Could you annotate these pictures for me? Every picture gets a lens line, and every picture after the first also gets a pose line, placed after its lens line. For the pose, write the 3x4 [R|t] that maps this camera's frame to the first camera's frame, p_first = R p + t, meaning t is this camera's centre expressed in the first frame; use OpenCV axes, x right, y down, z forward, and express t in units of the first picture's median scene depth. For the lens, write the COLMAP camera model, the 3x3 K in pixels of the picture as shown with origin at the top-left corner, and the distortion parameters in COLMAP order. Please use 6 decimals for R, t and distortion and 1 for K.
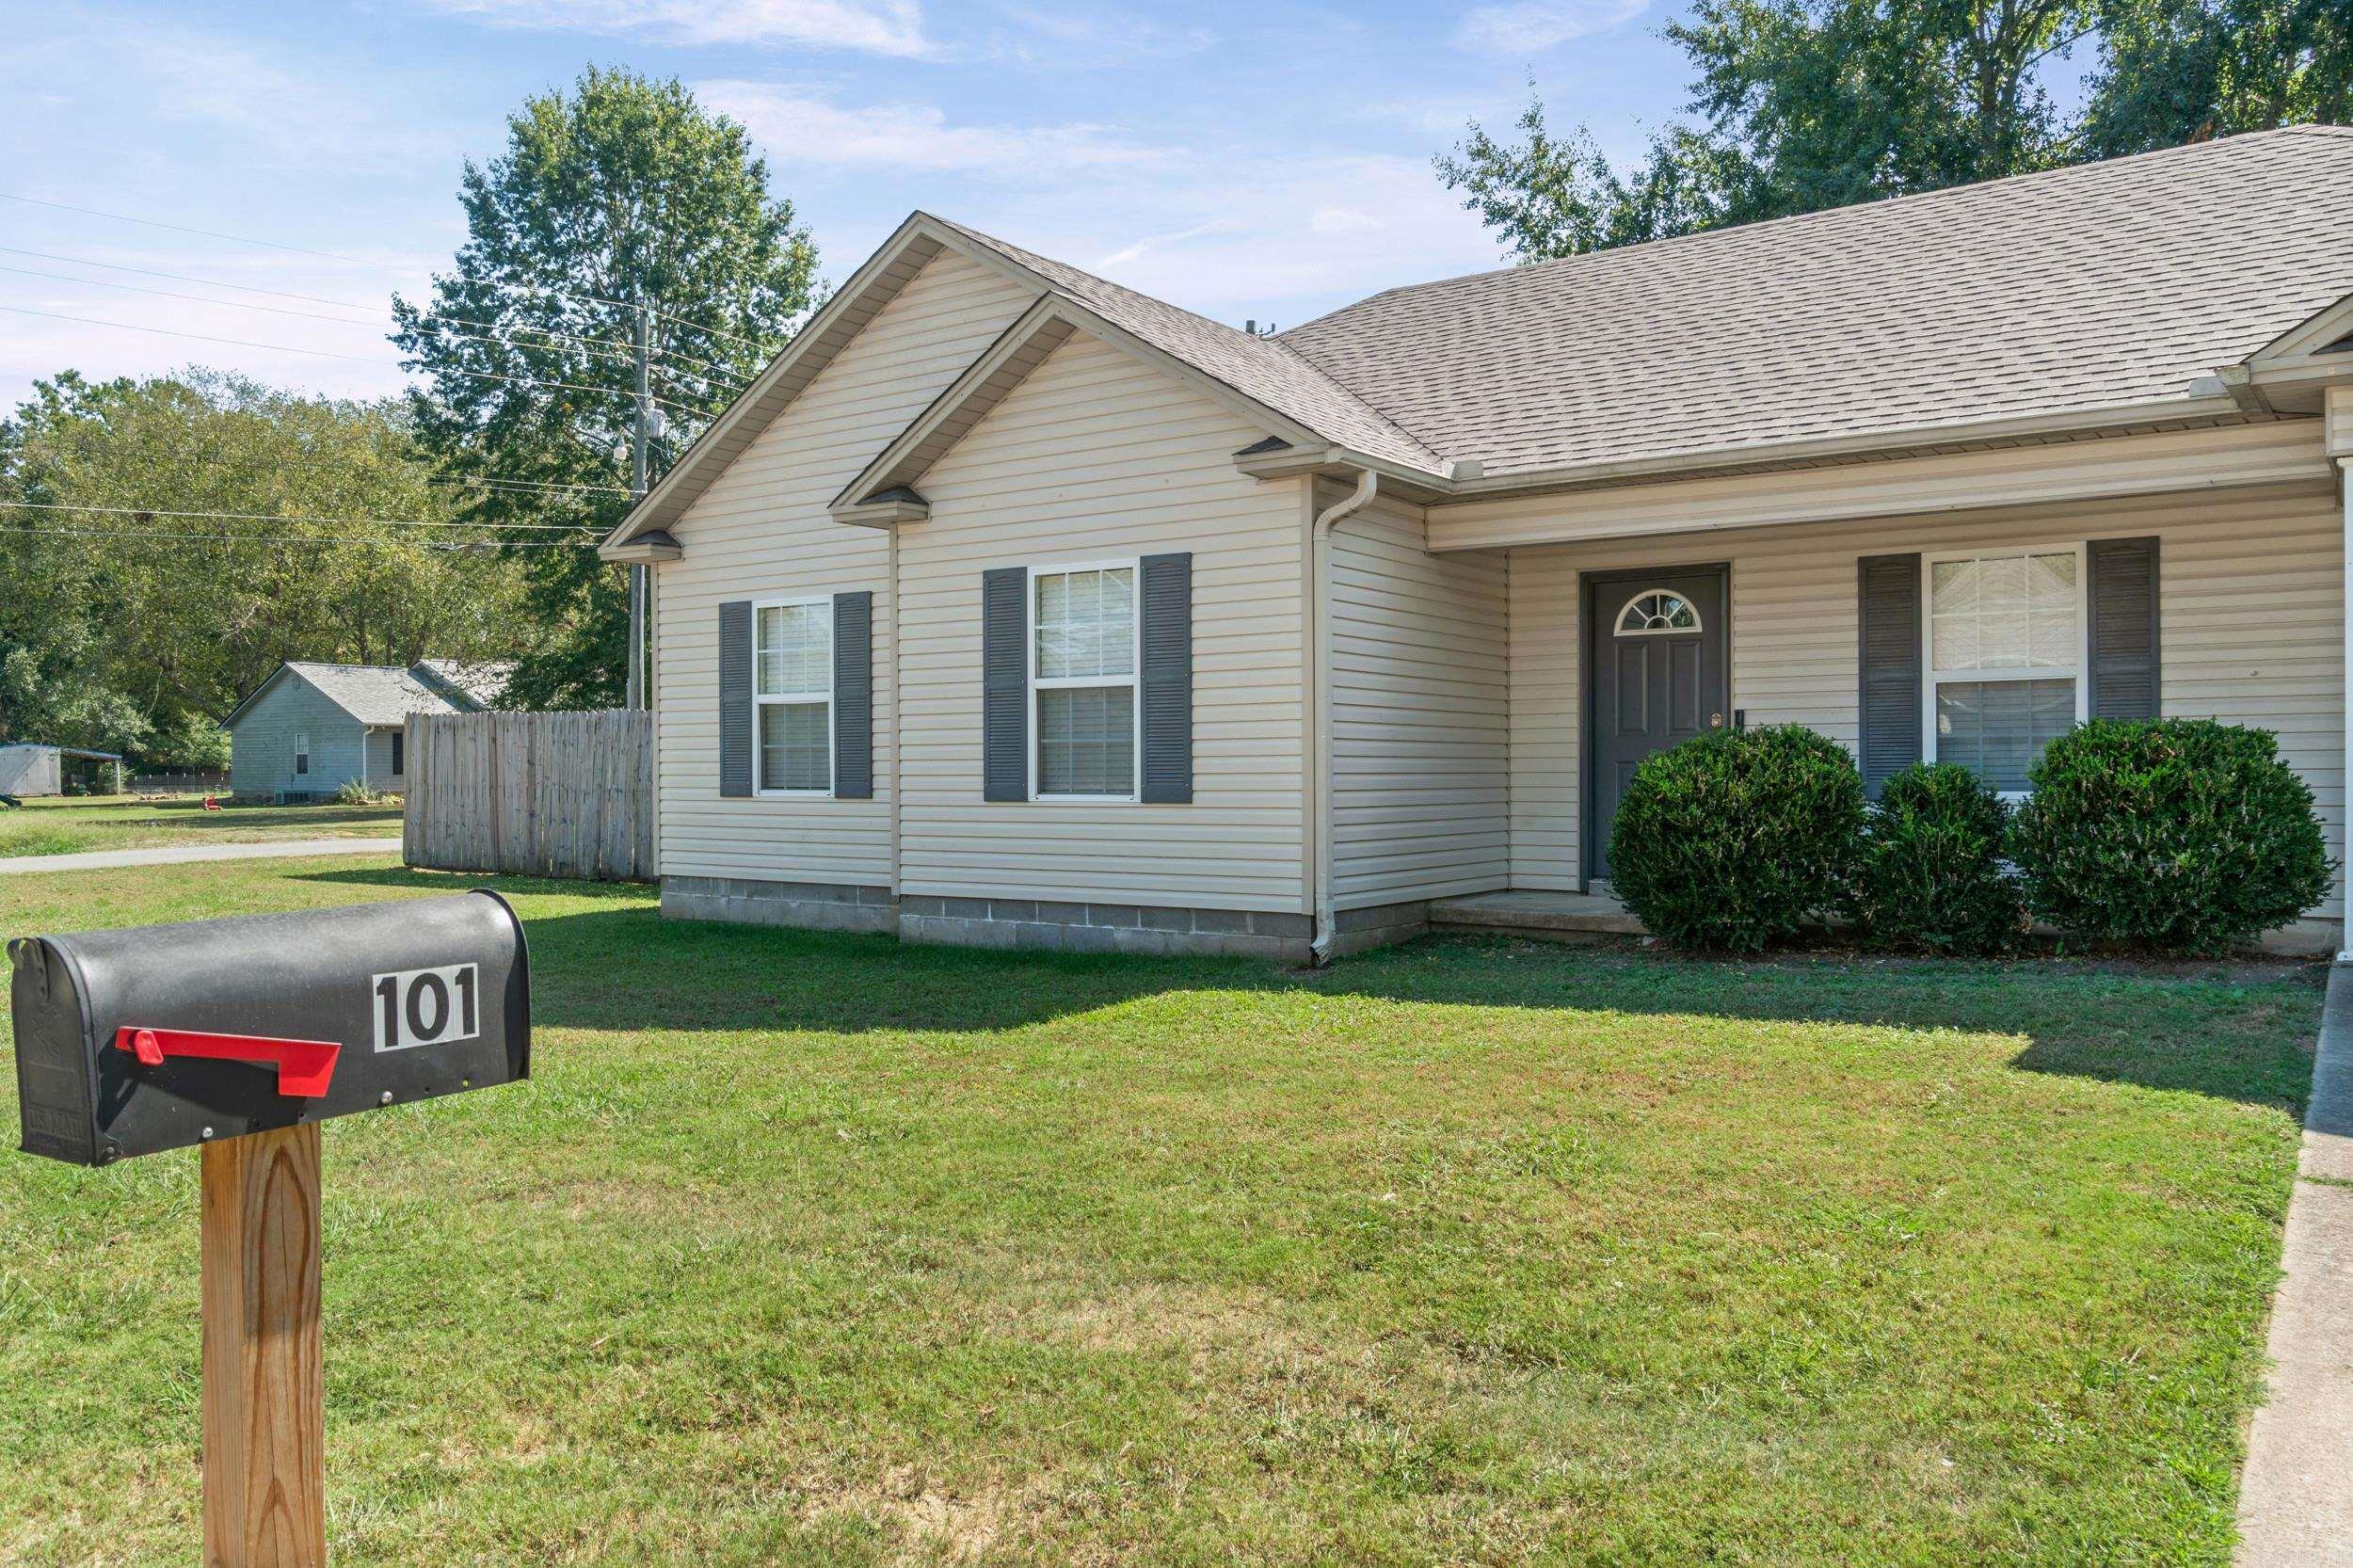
lens RADIAL K [[1760.4, 0, 1176.0], [0, 1760.4, 783.8], [0, 0, 1]] dist [-0.002593, -0.000872]
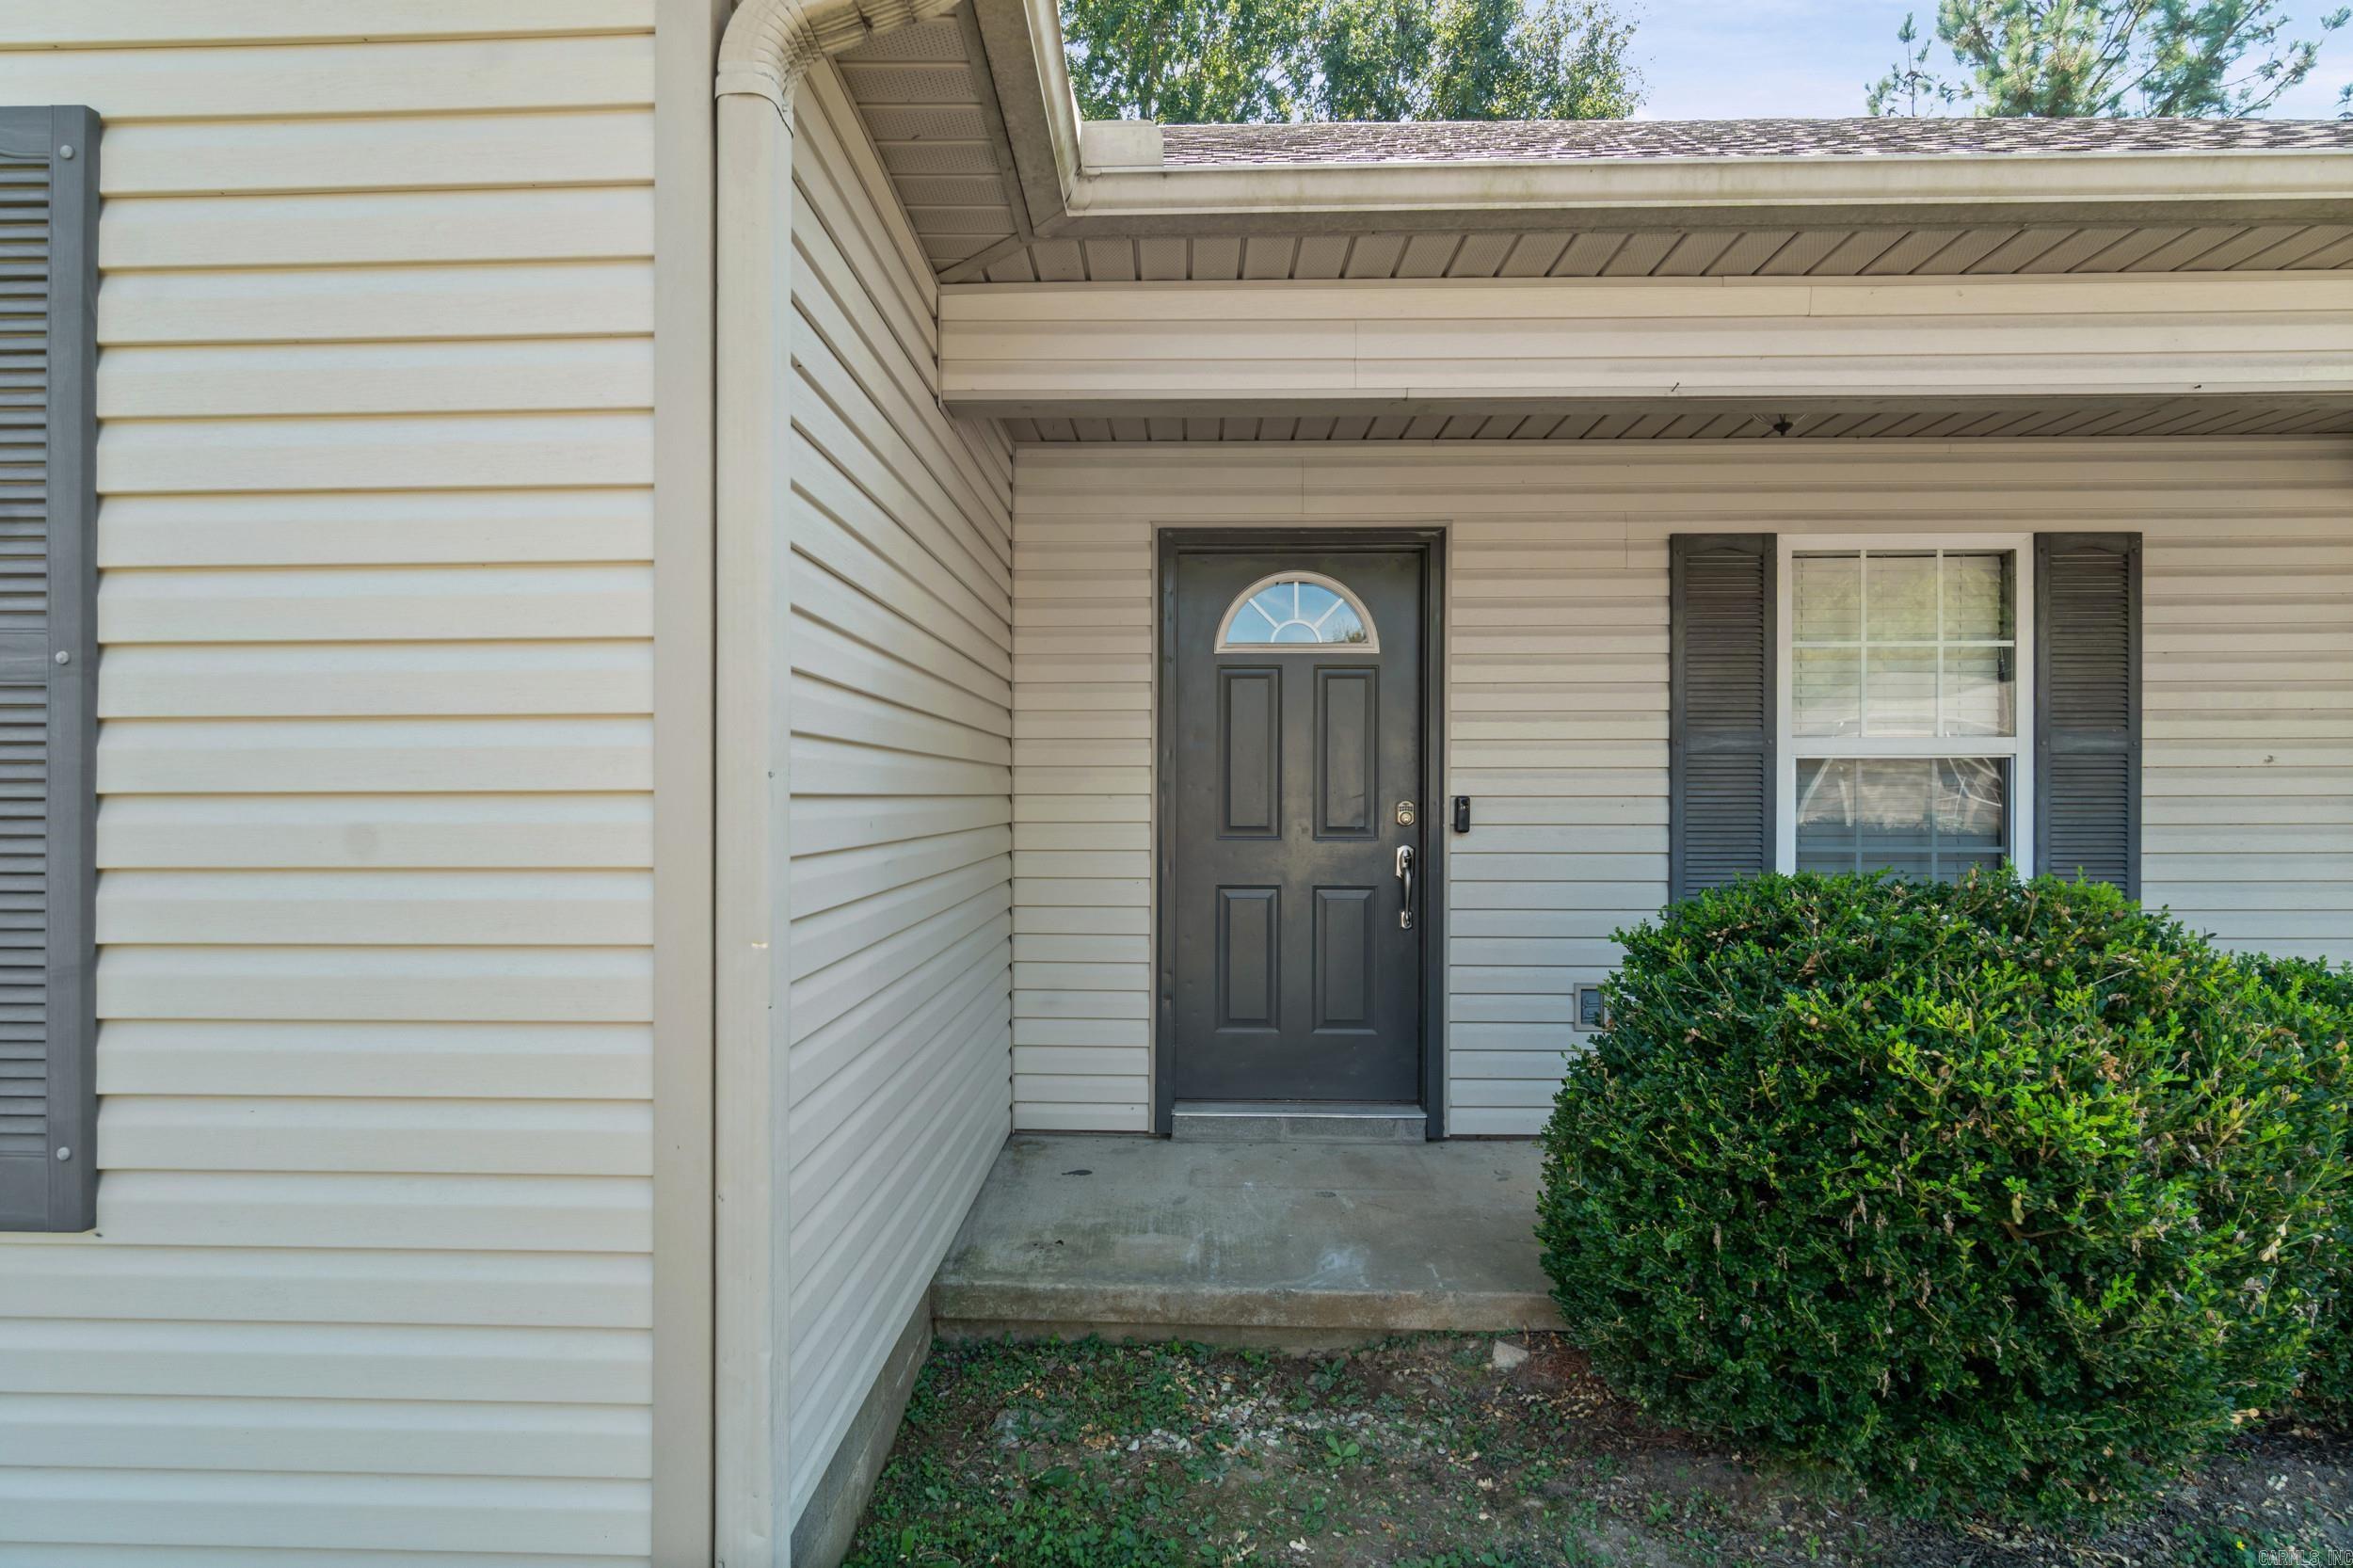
lens RADIAL K [[1181.6, 0, 1151.7], [0, 1181.6, 793.9], [0, 0, 1]] dist [-0.014220, 0.000787]
pose [[0.839982, 0.005191, 0.542590, 0.041660], [-0.001666, 0.999974, -0.006988, -0.043379], [-0.542612, 0.004966, 0.839969, 0.803169]]
